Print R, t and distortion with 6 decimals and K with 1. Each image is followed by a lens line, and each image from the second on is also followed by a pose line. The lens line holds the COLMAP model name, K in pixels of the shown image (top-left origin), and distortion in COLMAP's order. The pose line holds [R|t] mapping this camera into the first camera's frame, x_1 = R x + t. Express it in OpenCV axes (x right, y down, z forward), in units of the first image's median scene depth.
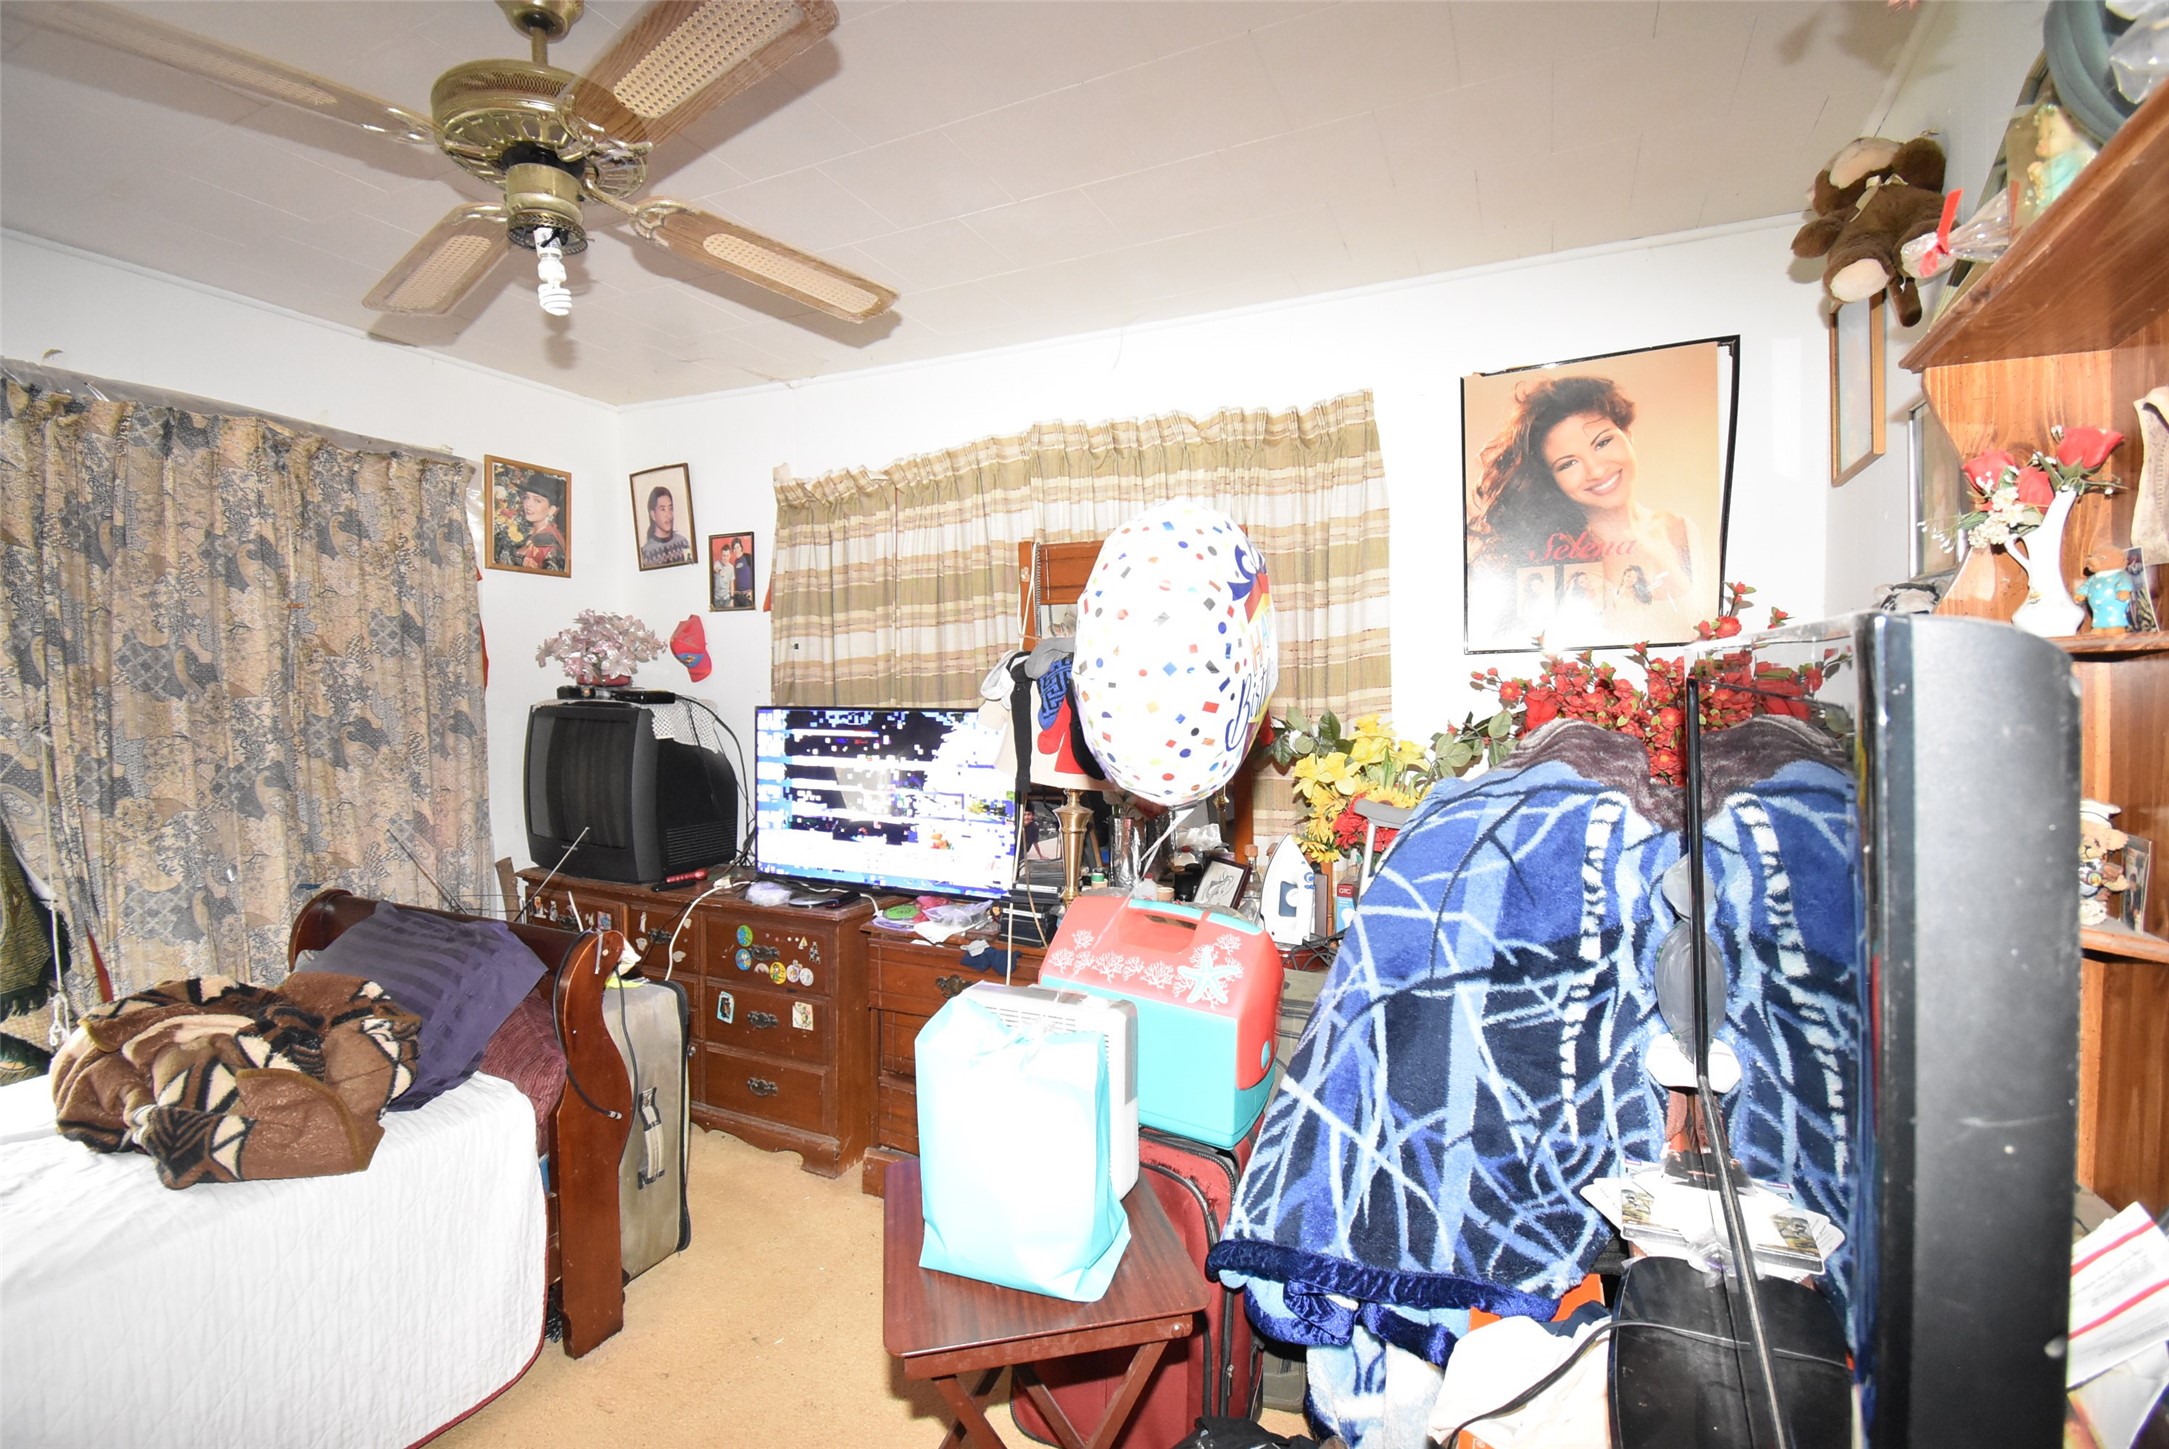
lens RADIAL K [[955.4, 0, 1078.9], [0, 955.4, 719.9], [0, 0, 1]] dist [0.022845, -0.029572]
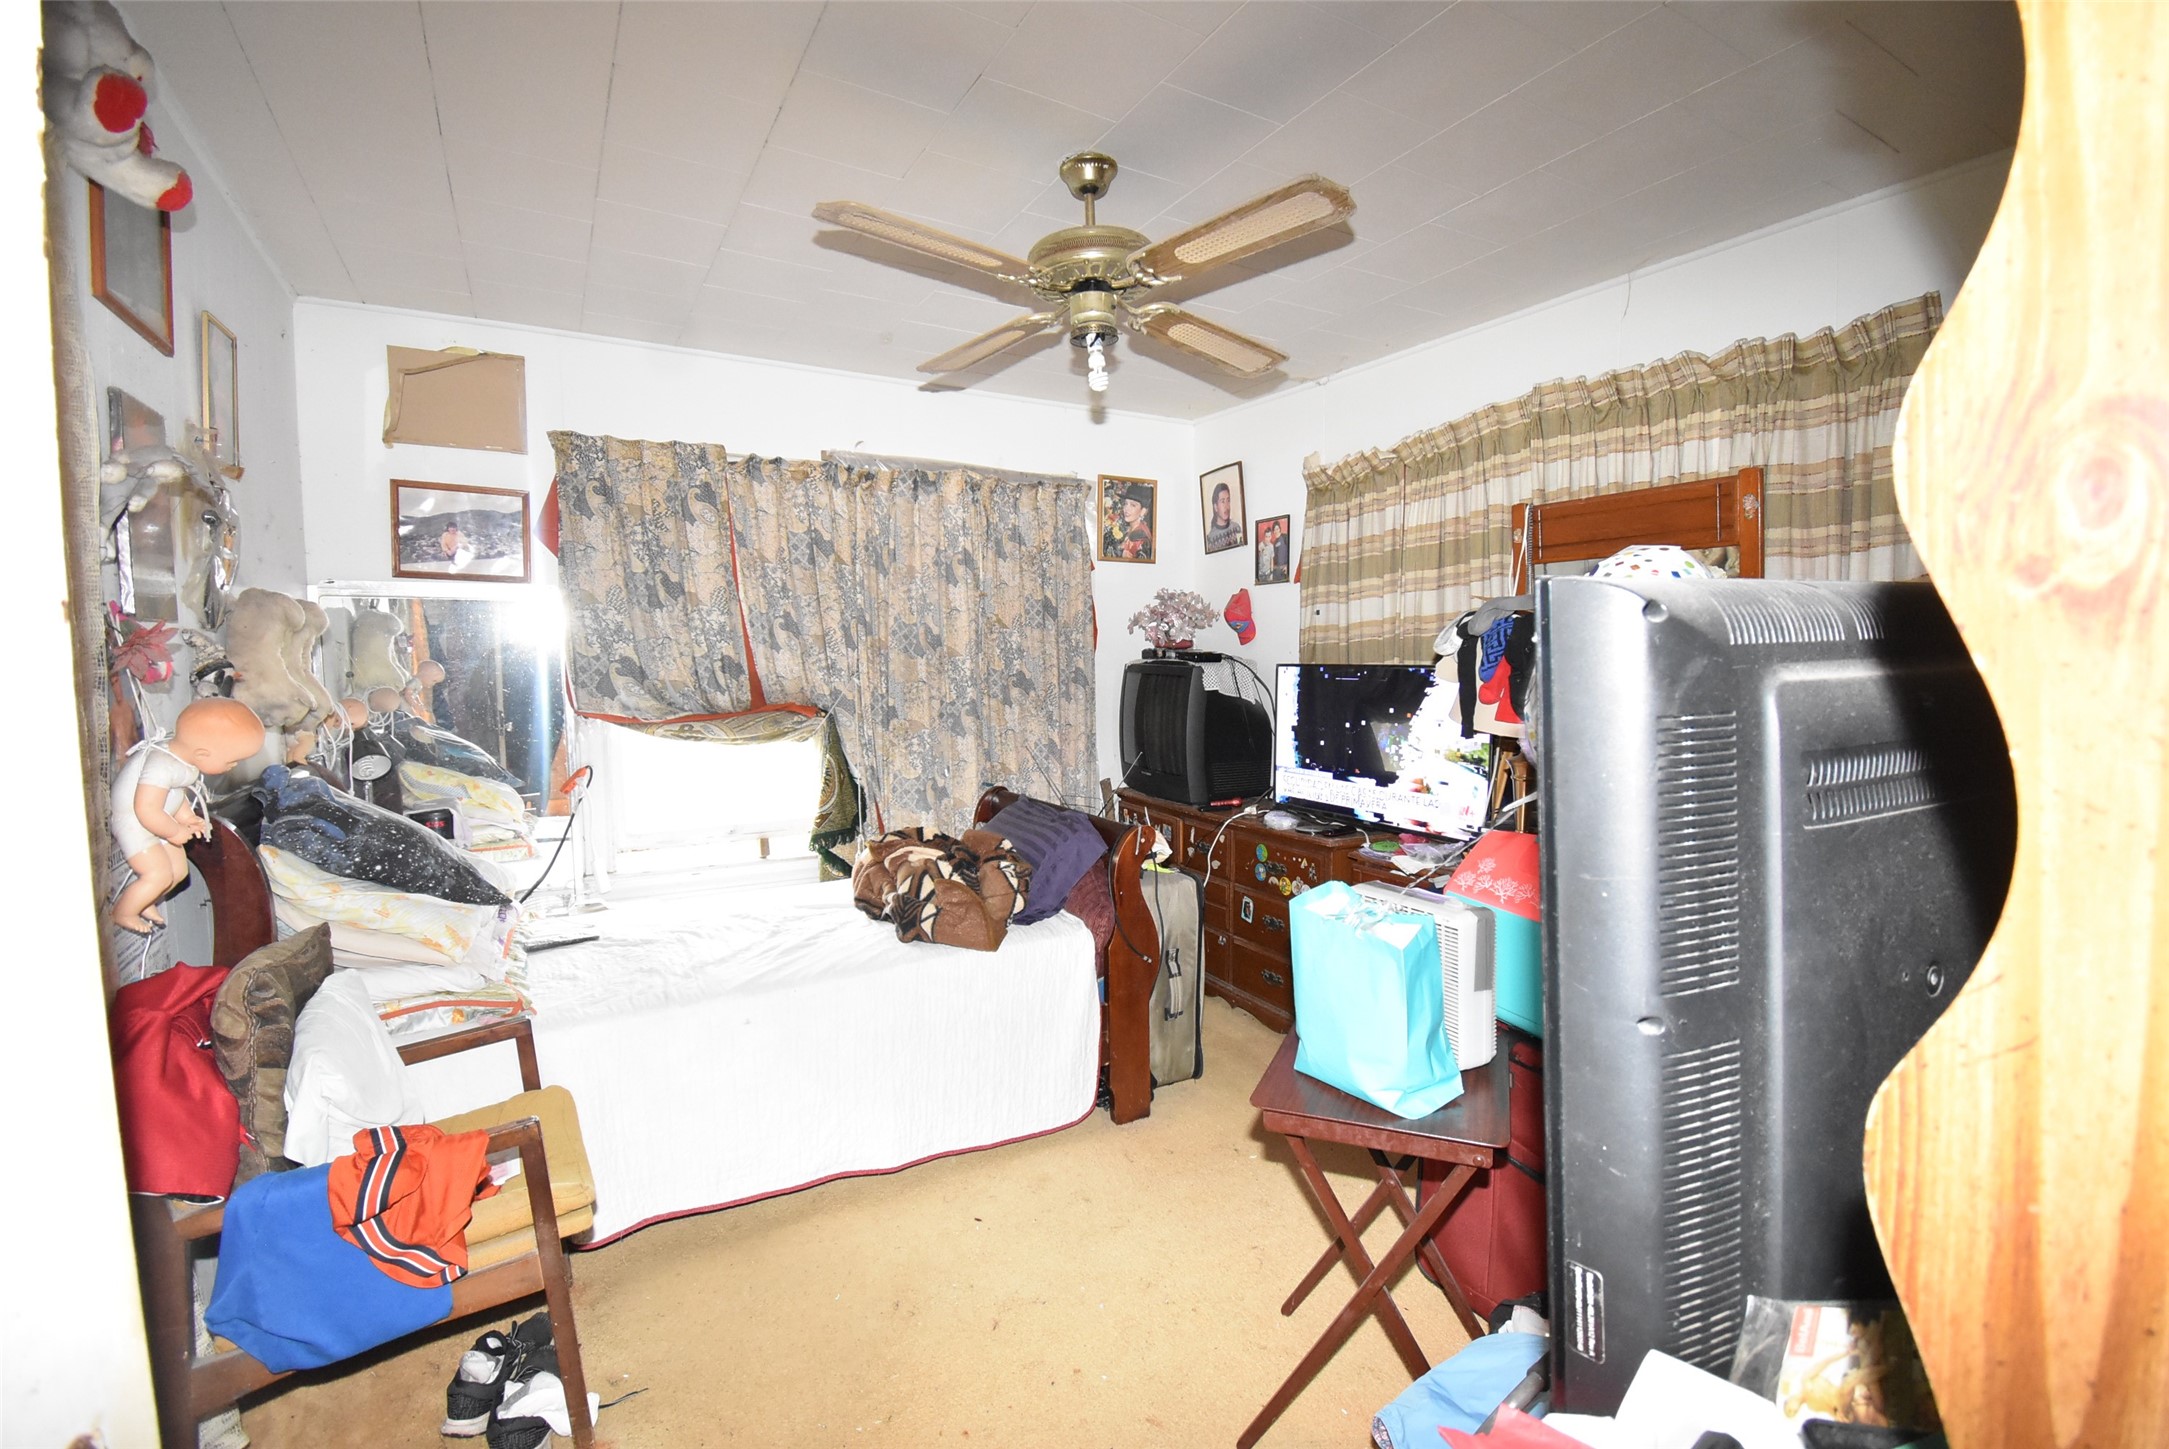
lens RADIAL K [[955.4, 0, 1078.9], [0, 955.4, 719.9], [0, 0, 1]] dist [0.022845, -0.029572]
pose [[0.816089, 0.035858, -0.576813, 0.165915], [-0.015840, 0.999086, 0.039699, 0.013300], [0.577710, -0.023261, 0.815911, -0.127606]]
